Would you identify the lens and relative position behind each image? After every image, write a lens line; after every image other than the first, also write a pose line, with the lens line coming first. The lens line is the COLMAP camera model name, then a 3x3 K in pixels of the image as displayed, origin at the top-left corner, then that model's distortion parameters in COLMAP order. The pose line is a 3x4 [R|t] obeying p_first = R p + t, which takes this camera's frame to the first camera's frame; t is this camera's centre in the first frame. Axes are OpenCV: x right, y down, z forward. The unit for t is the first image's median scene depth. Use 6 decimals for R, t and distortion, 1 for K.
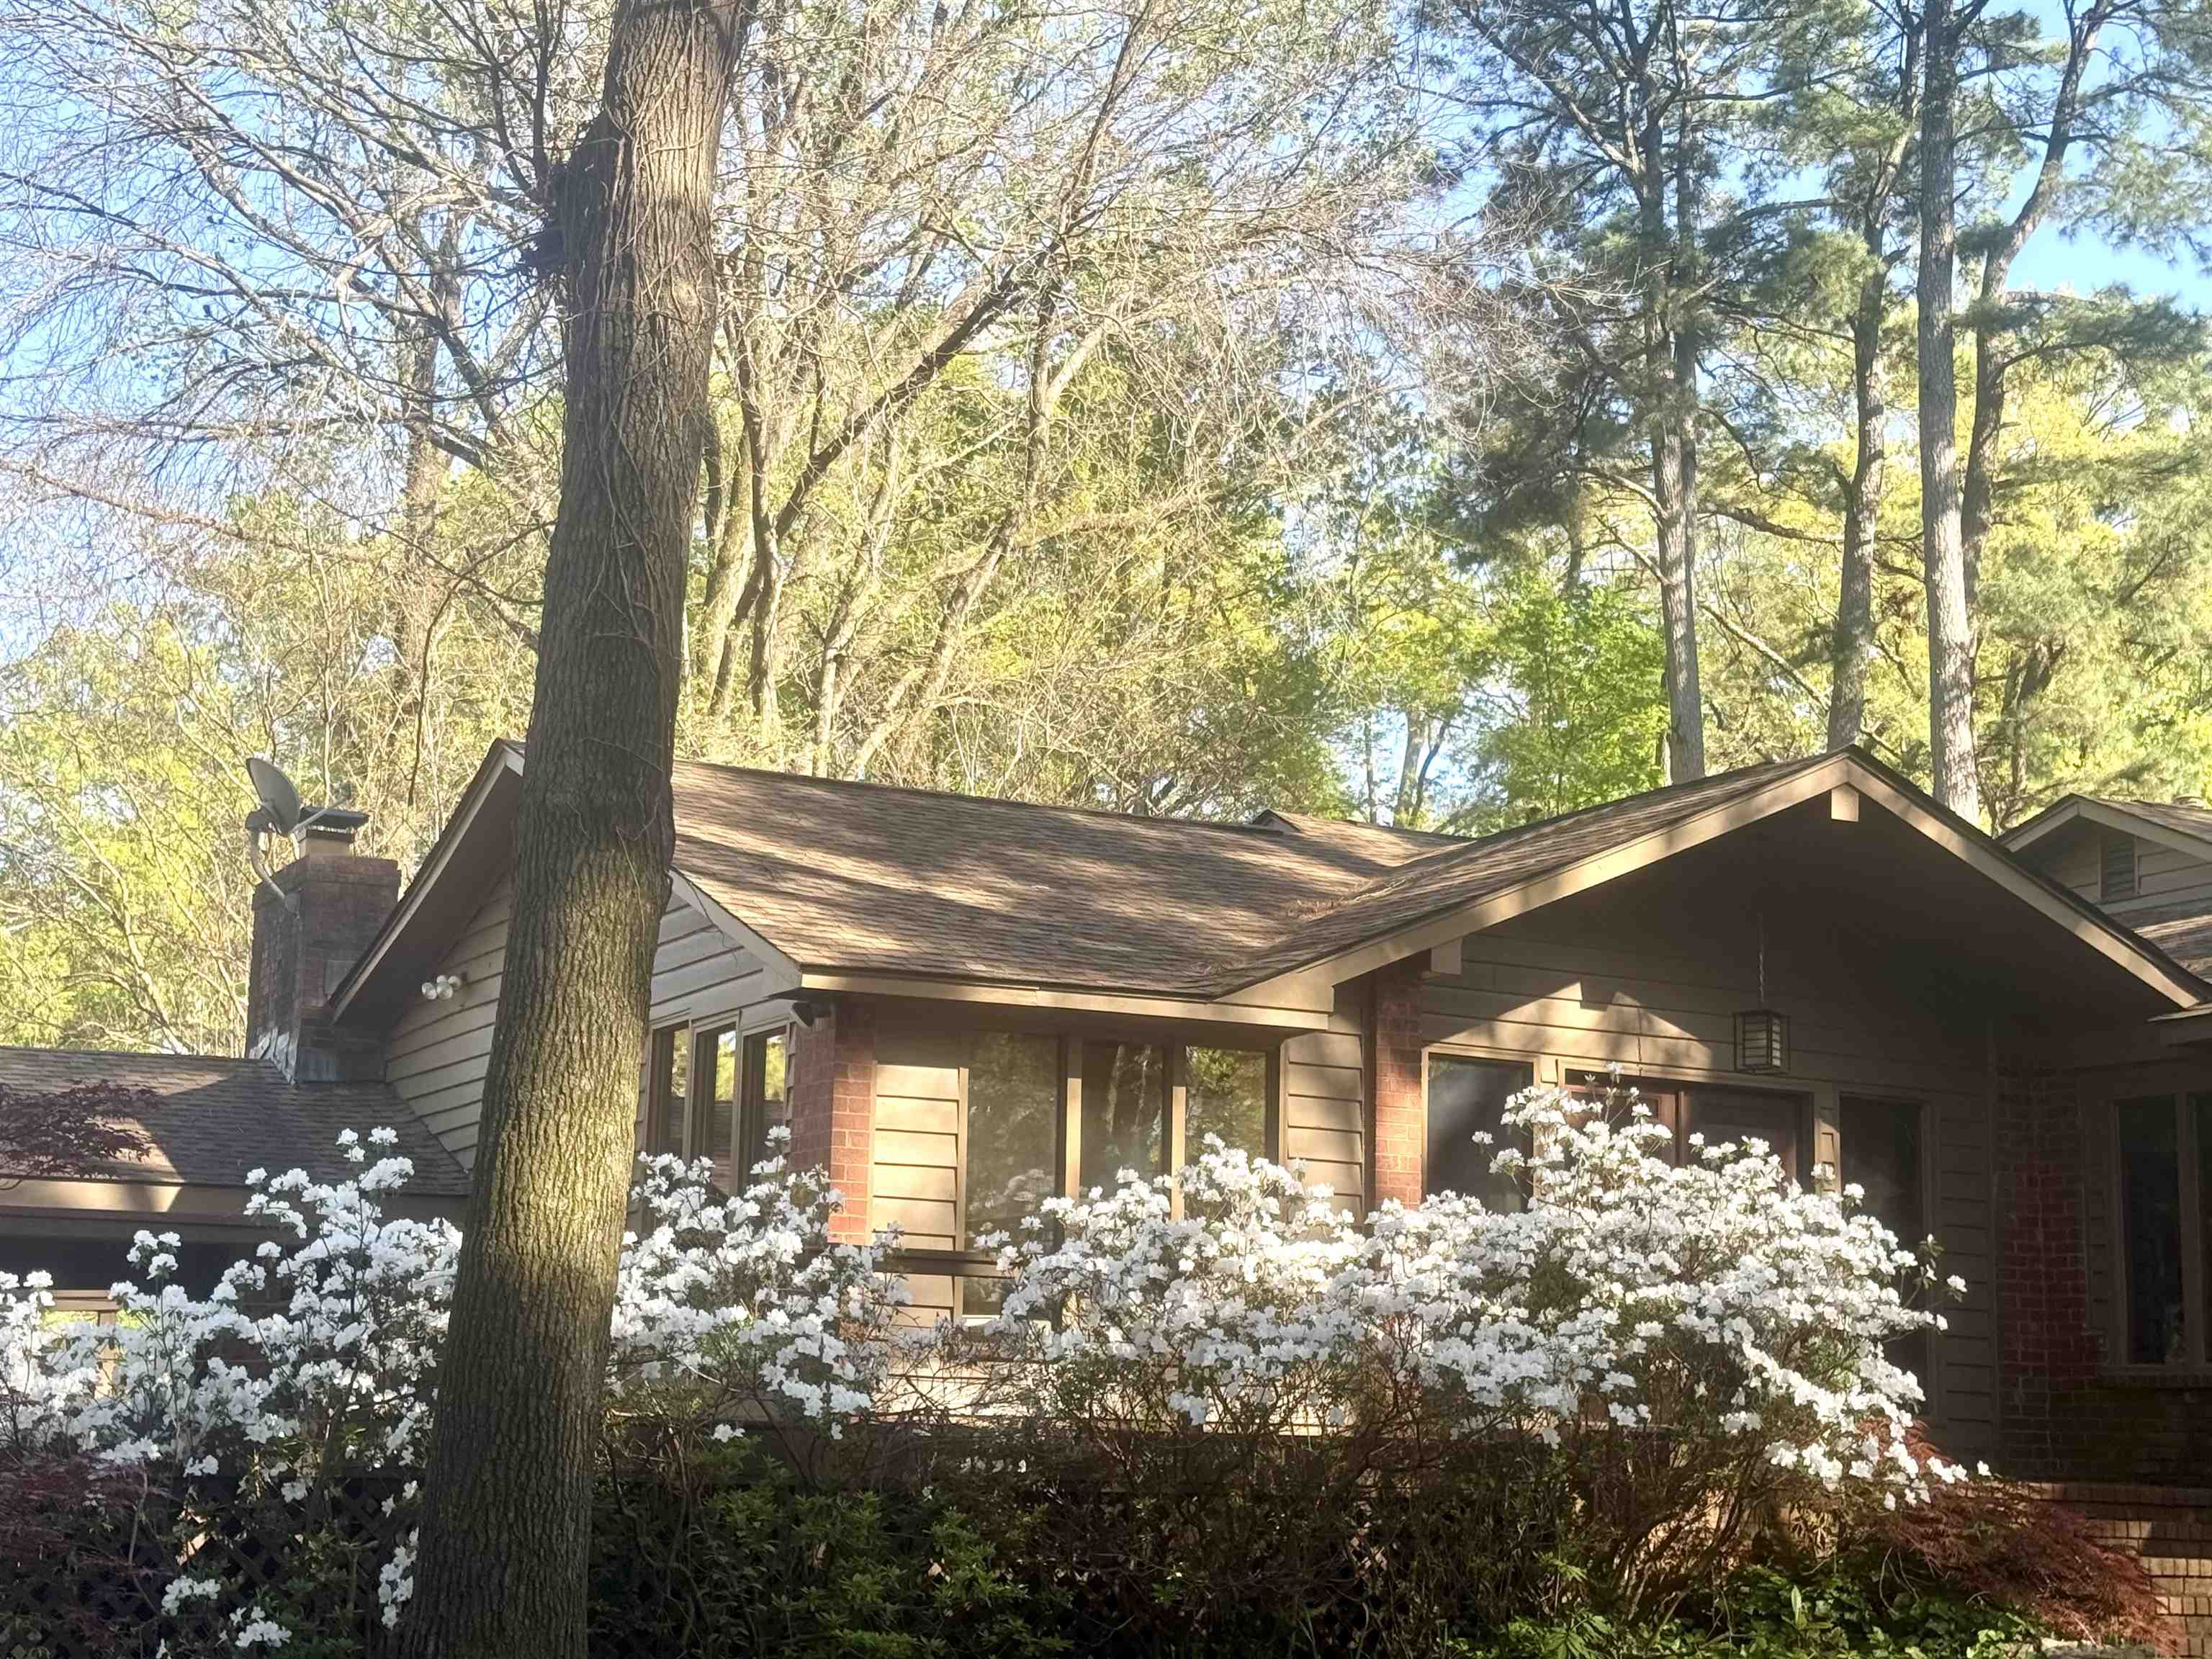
lens RADIAL K [[3391.3, 0, 1104.9], [0, 3391.3, 829.3], [0, 0, 1]] dist [0.122921, 0.000000]
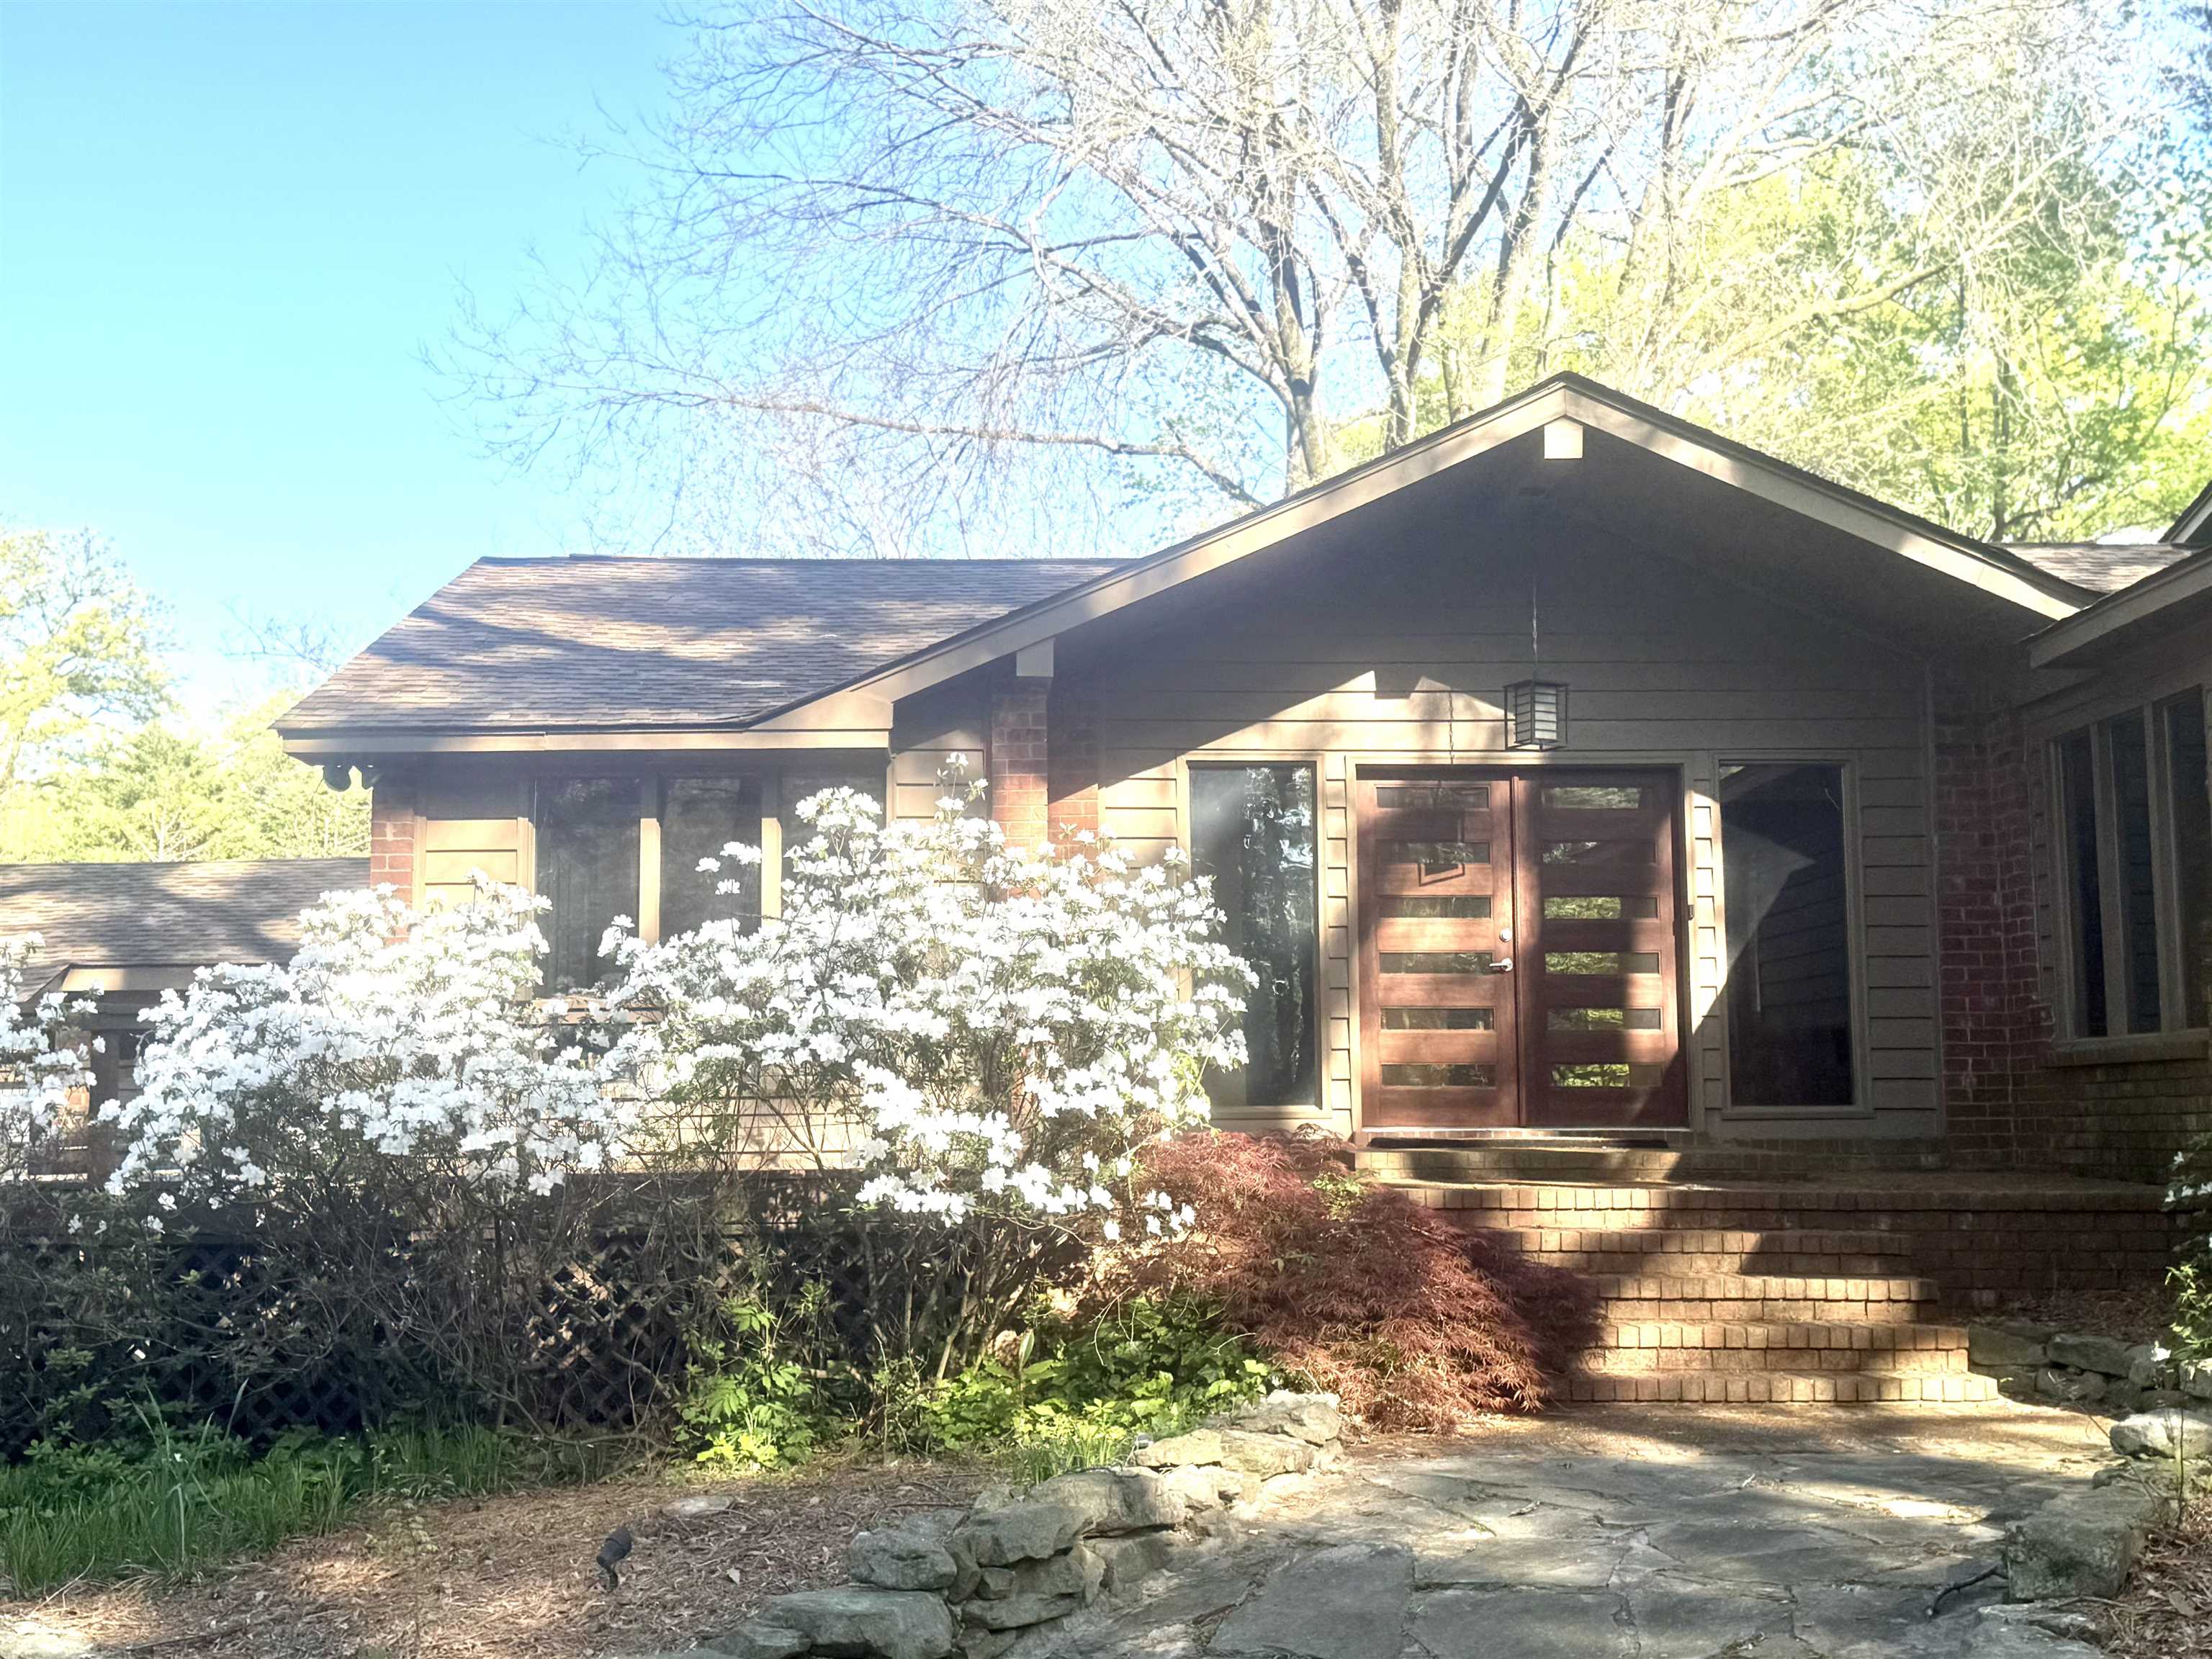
lens RADIAL K [[2618.8, 0, 1106.5], [0, 2618.8, 829.4], [0, 0, 1]] dist [0.038758, 0.000000]
pose [[0.896573, -0.080050, -0.435602, 0.392581], [0.108668, 0.993226, 0.041140, 0.051473], [0.429358, -0.084221, 0.899199, 0.315744]]
